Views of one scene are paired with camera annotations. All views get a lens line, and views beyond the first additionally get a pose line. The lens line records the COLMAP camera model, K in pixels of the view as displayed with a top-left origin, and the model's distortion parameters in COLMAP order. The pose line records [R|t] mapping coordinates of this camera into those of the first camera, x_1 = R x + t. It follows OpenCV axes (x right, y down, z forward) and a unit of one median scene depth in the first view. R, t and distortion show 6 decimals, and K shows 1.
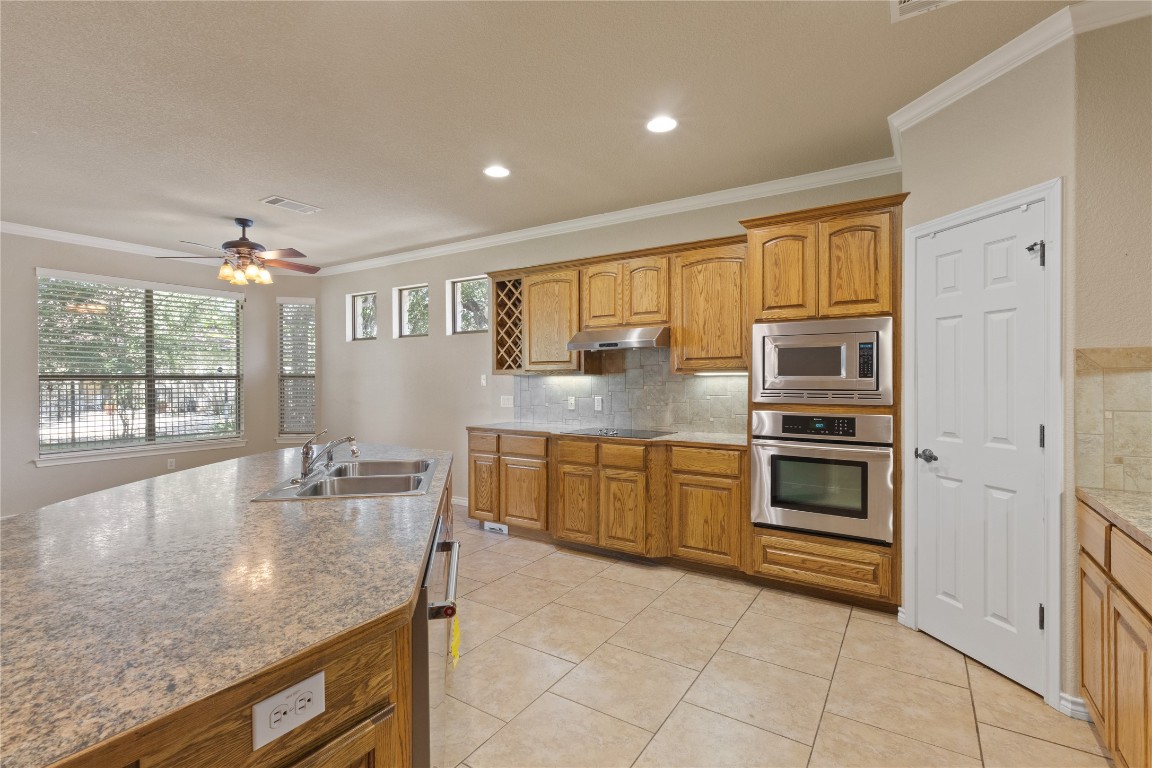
lens RADIAL K [[533.5, 0, 572.6], [0, 533.5, 379.6], [0, 0, 1]] dist [0.002116, 0.000529]
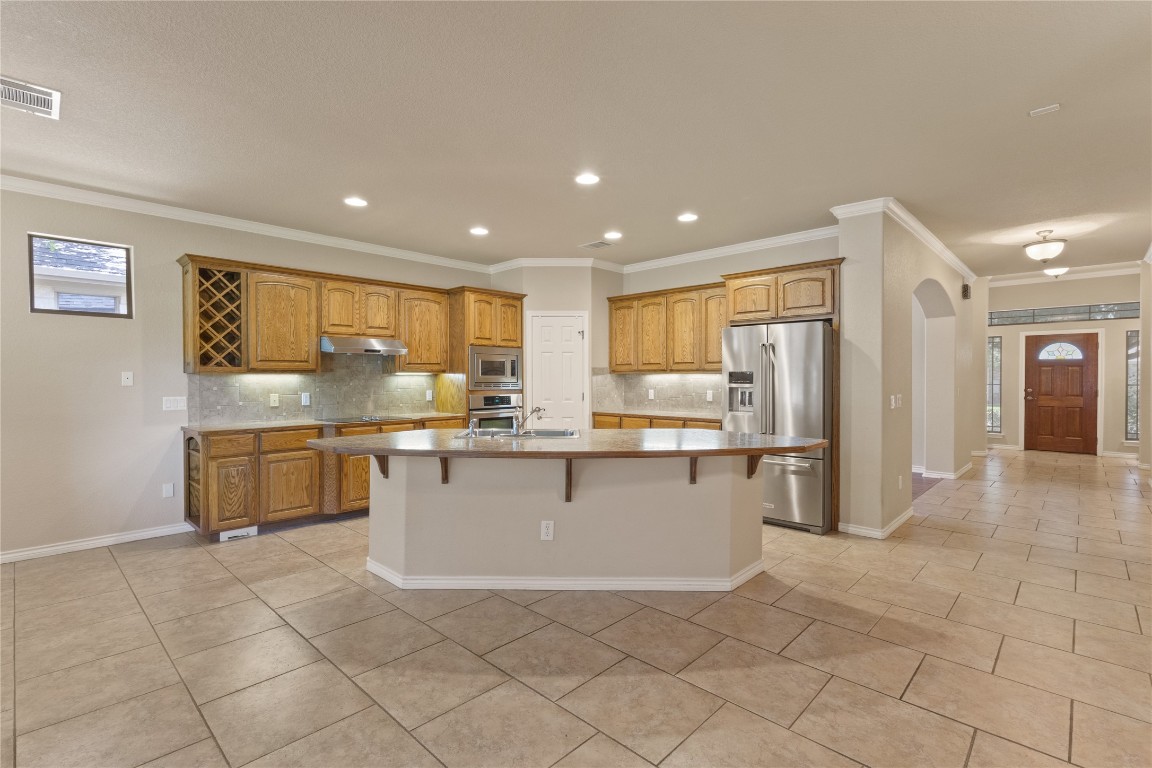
lens RADIAL K [[533.5, 0, 573.4], [0, 533.5, 382.7], [0, 0, 1]] dist [0.002116, 0.000529]
pose [[0.187825, -0.010741, 0.982144, -0.997746], [0.000571, 0.999941, 0.010826, -0.001519], [-0.982202, -0.001472, 0.187820, 0.246845]]
